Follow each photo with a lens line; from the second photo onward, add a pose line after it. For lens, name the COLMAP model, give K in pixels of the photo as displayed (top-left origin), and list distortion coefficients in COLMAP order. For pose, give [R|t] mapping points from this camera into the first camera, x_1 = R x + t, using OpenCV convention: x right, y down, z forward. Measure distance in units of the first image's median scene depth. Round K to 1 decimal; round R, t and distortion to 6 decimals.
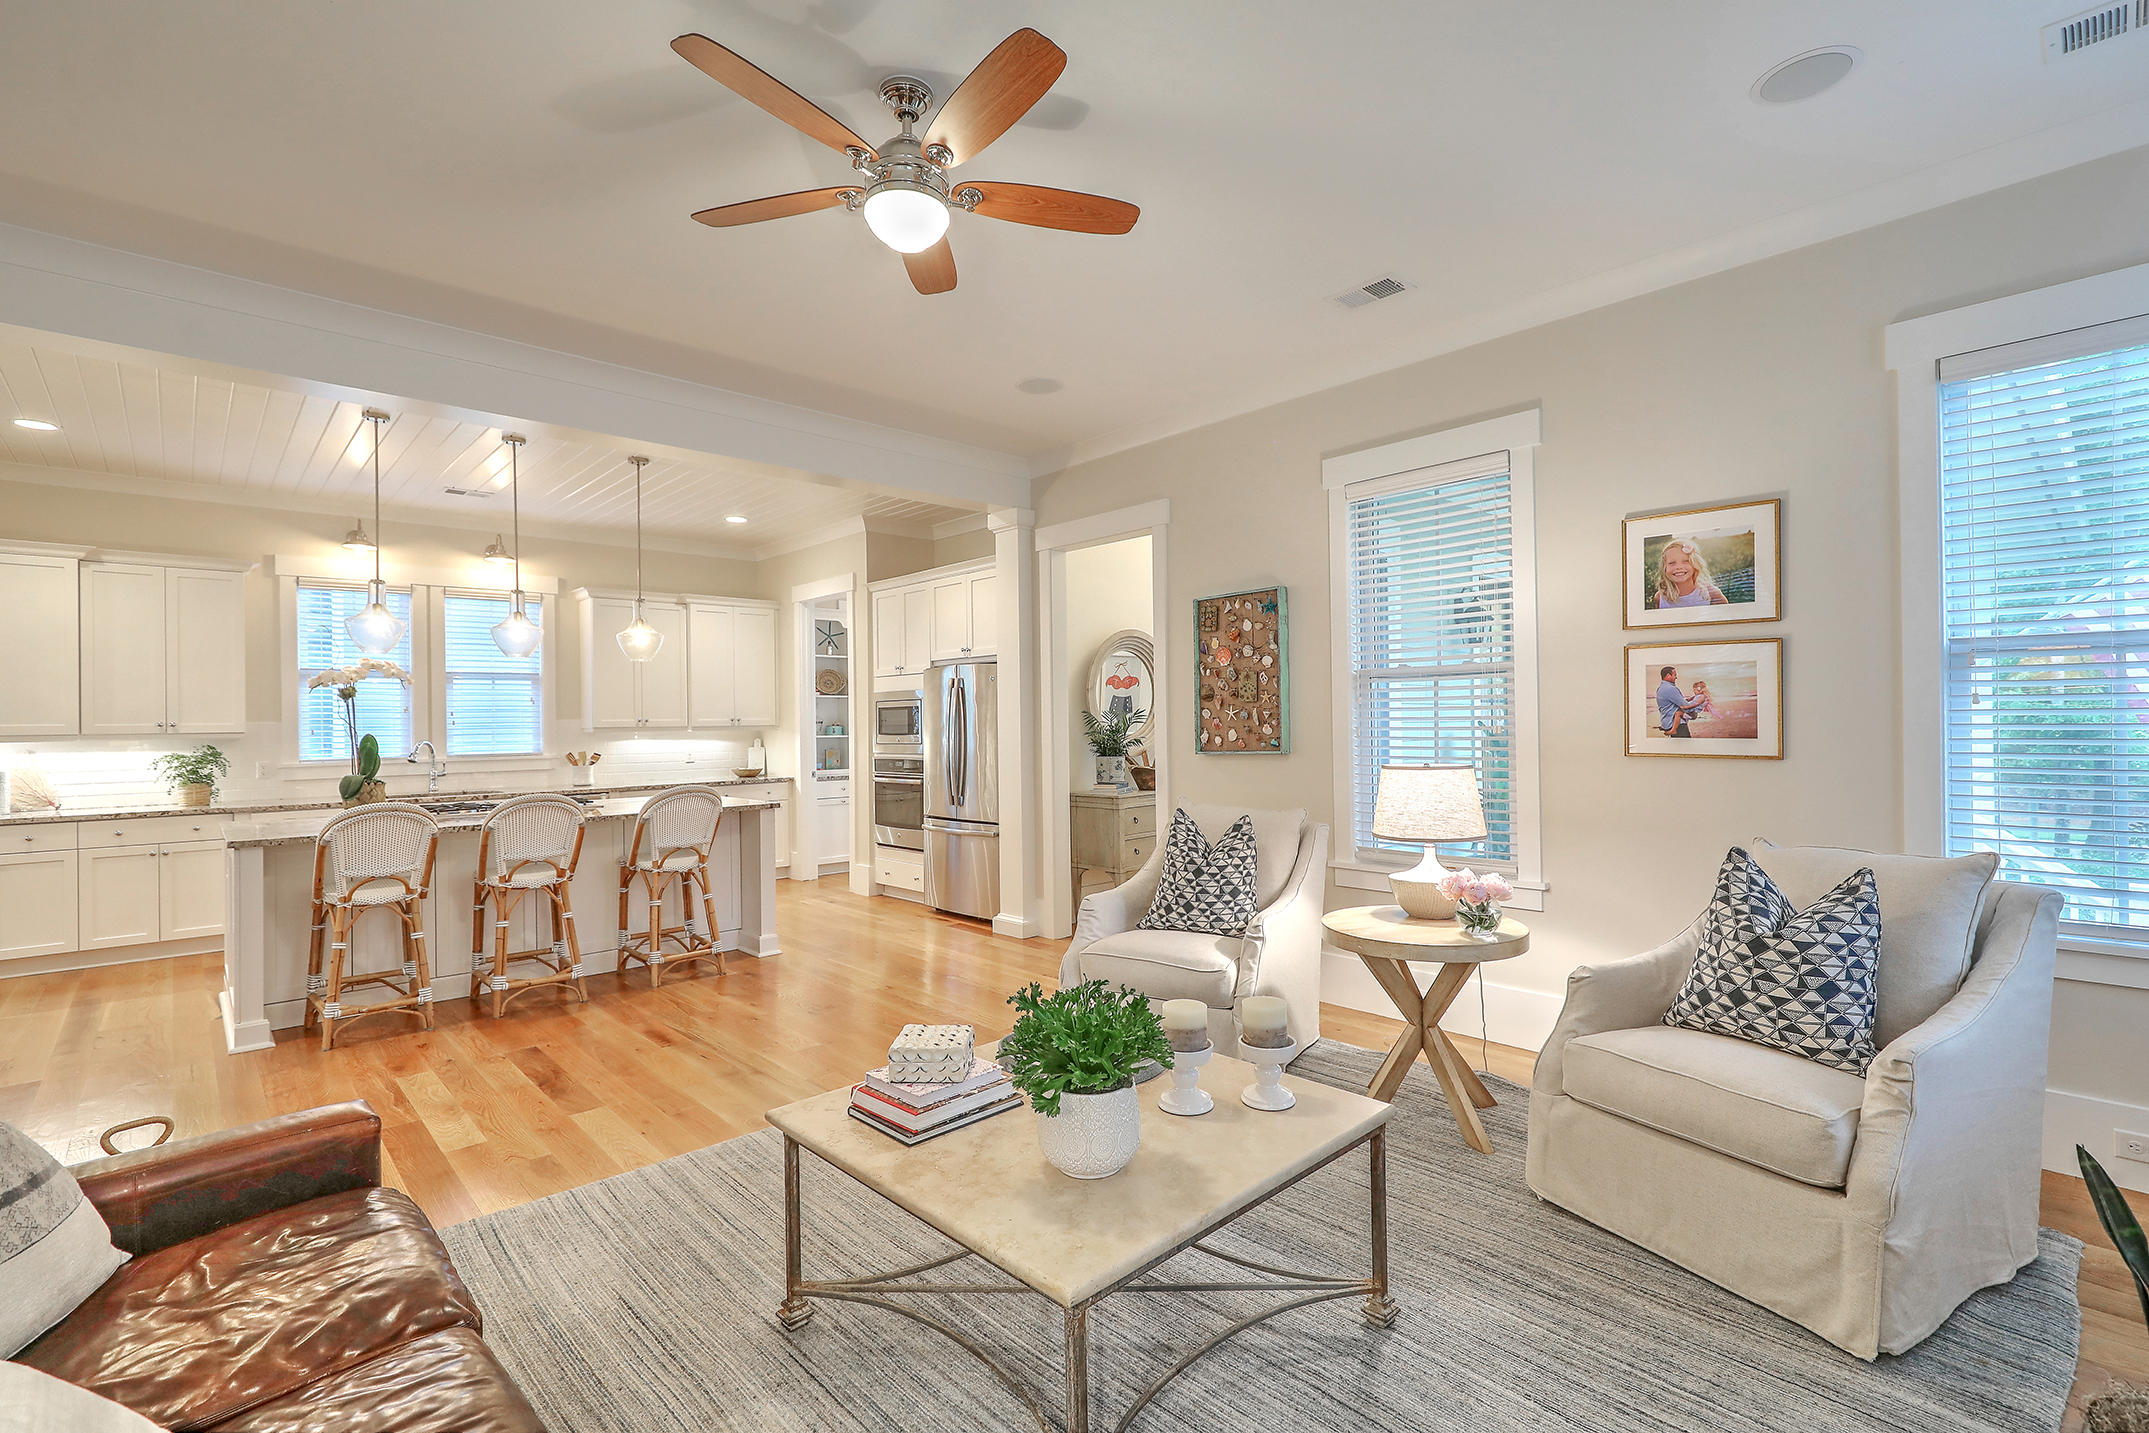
lens RADIAL K [[971.8, 0, 1078.1], [0, 971.8, 712.8], [0, 0, 1]] dist [-0.004760, 0.003283]
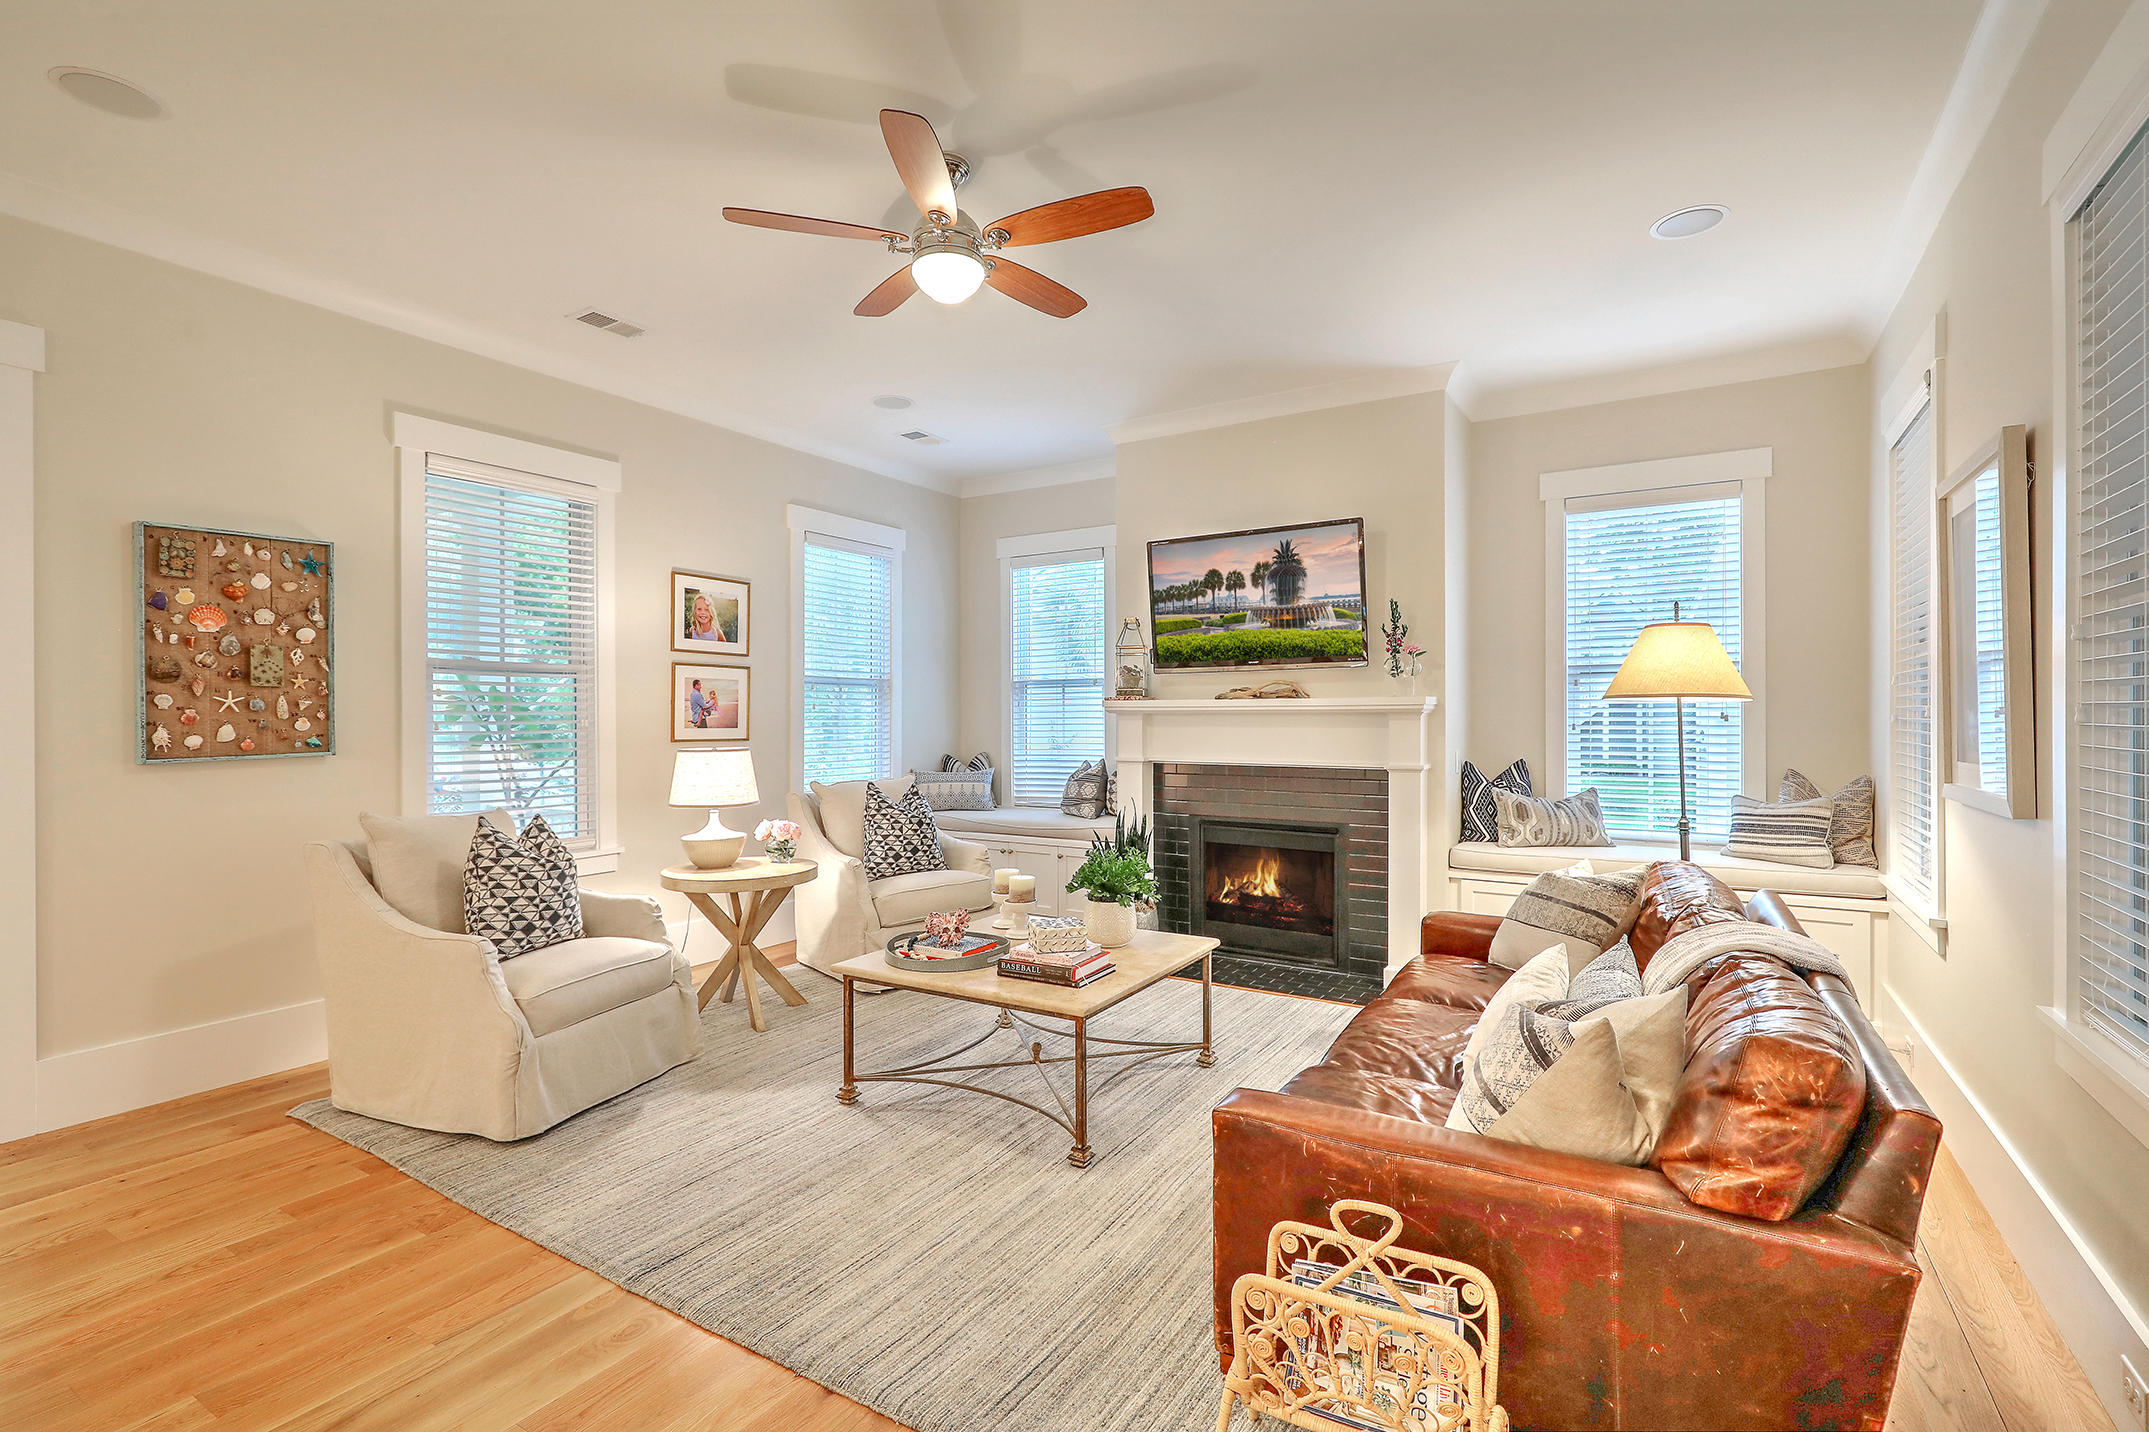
lens RADIAL K [[971.8, 0, 1076.0], [0, 971.8, 732.1], [0, 0, 1]] dist [-0.004760, 0.003283]
pose [[-0.259105, -0.001579, 0.965848, -0.570793], [-0.002314, 0.999997, 0.001015, 0.017069], [-0.965846, -0.001972, -0.259108, 0.496614]]
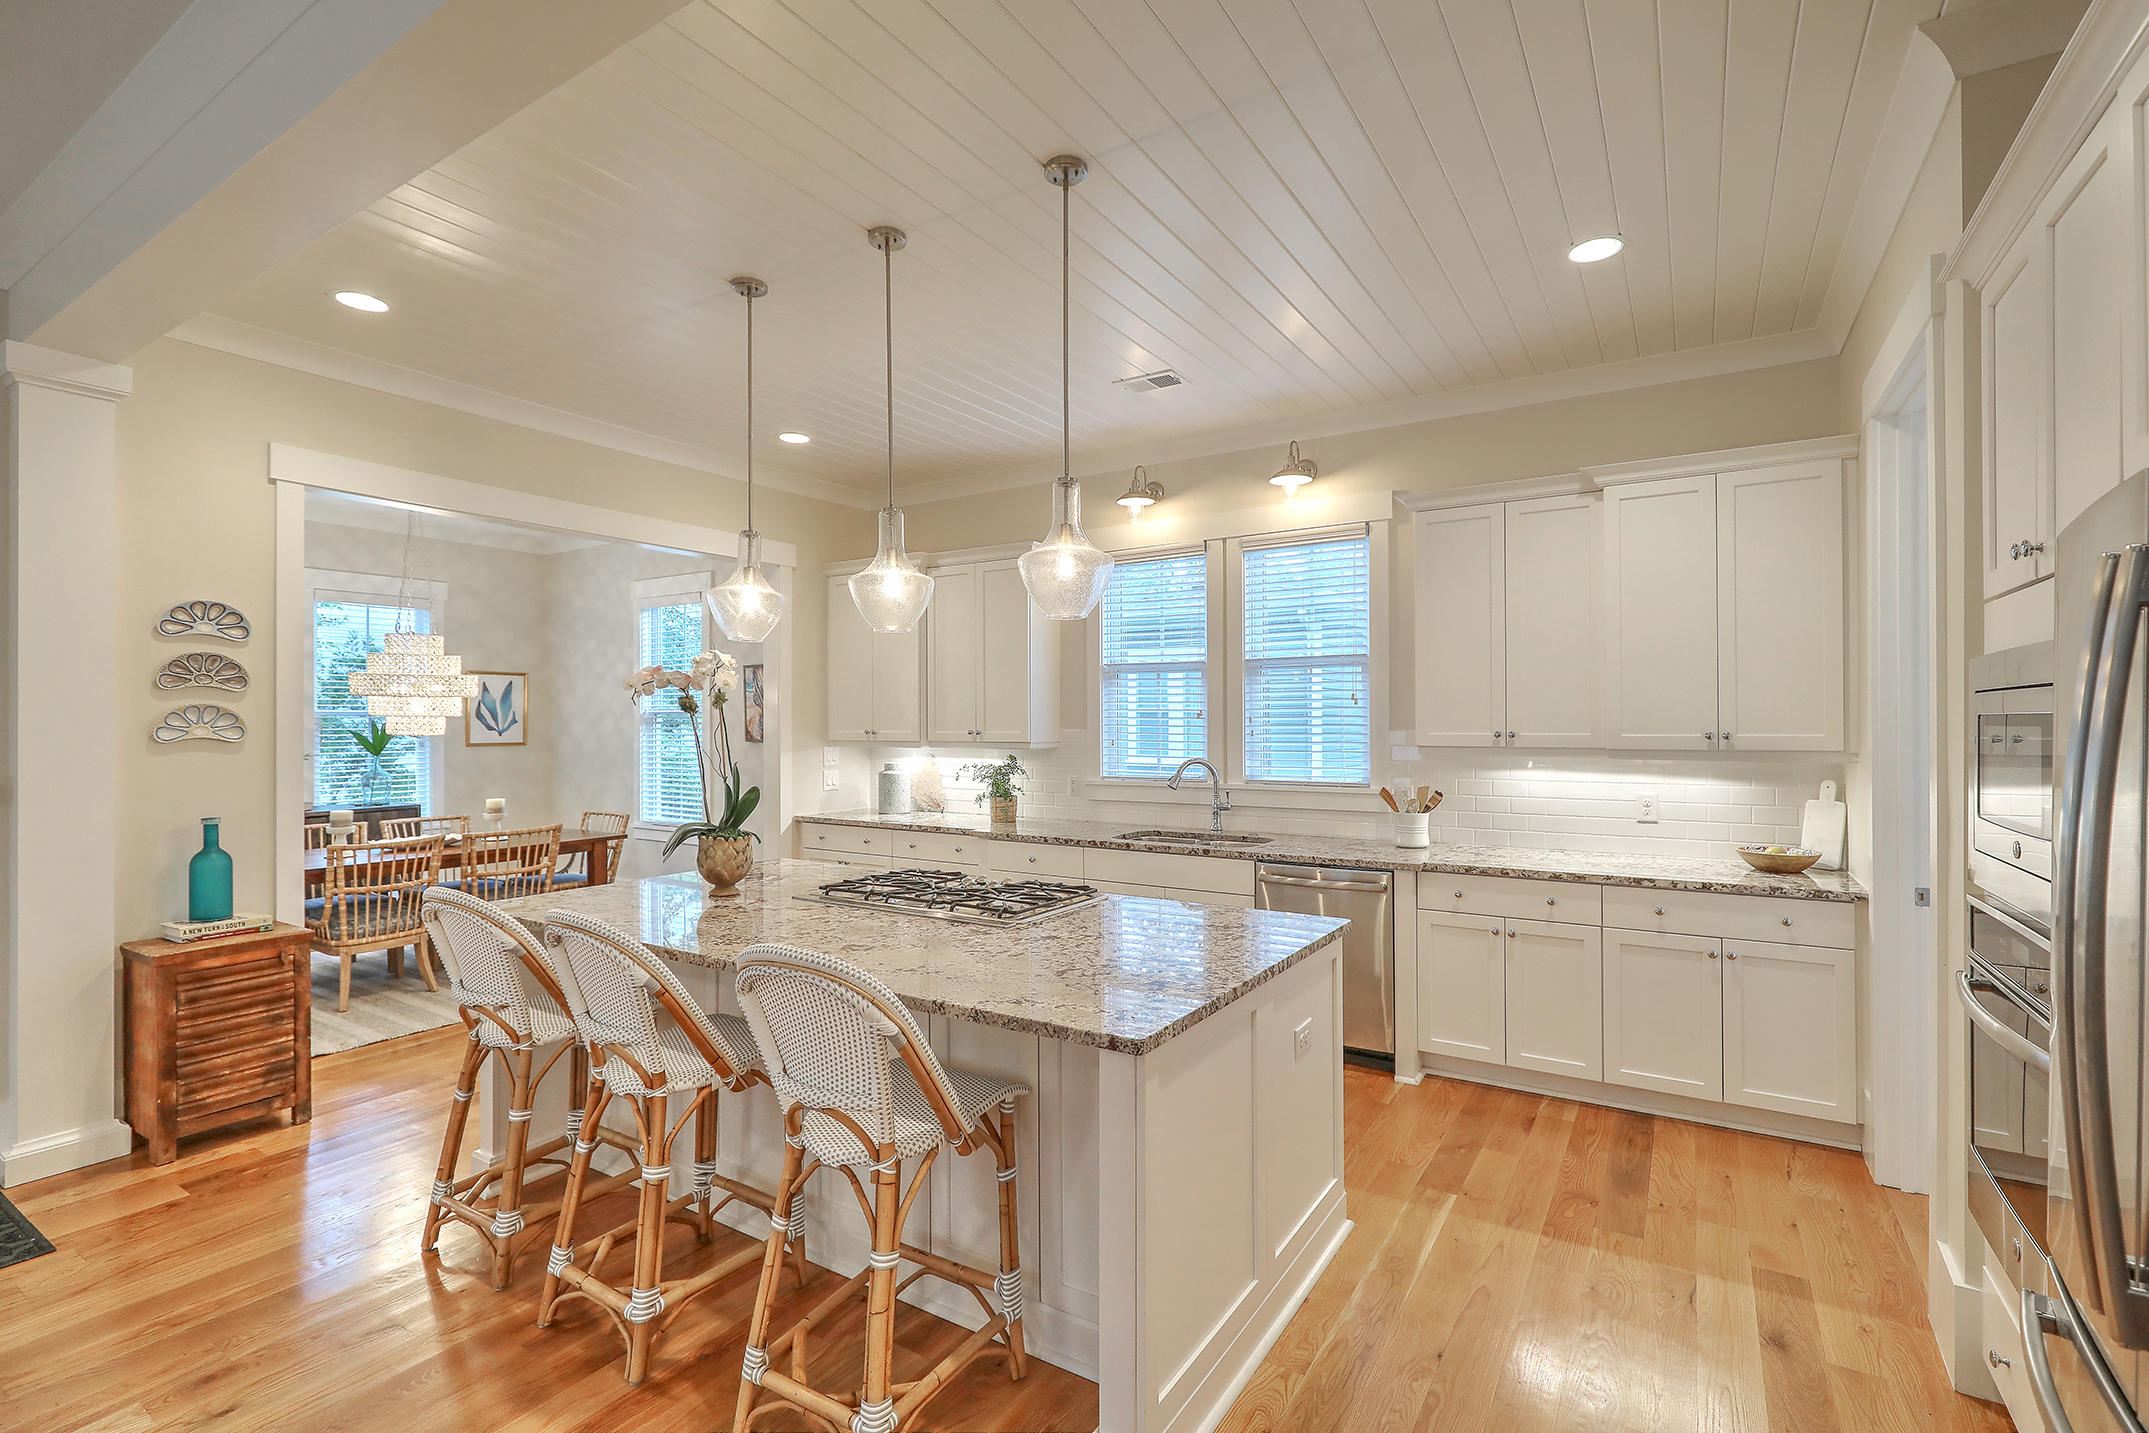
lens RADIAL K [[971.8, 0, 1076.5], [0, 971.8, 720.3], [0, 0, 1]] dist [-0.004760, 0.003283]
pose [[0.244094, 0.014094, -0.969649, -0.009112], [0.010865, 0.999792, 0.017267, -0.014860], [0.969691, -0.014751, 0.243890, 0.901186]]
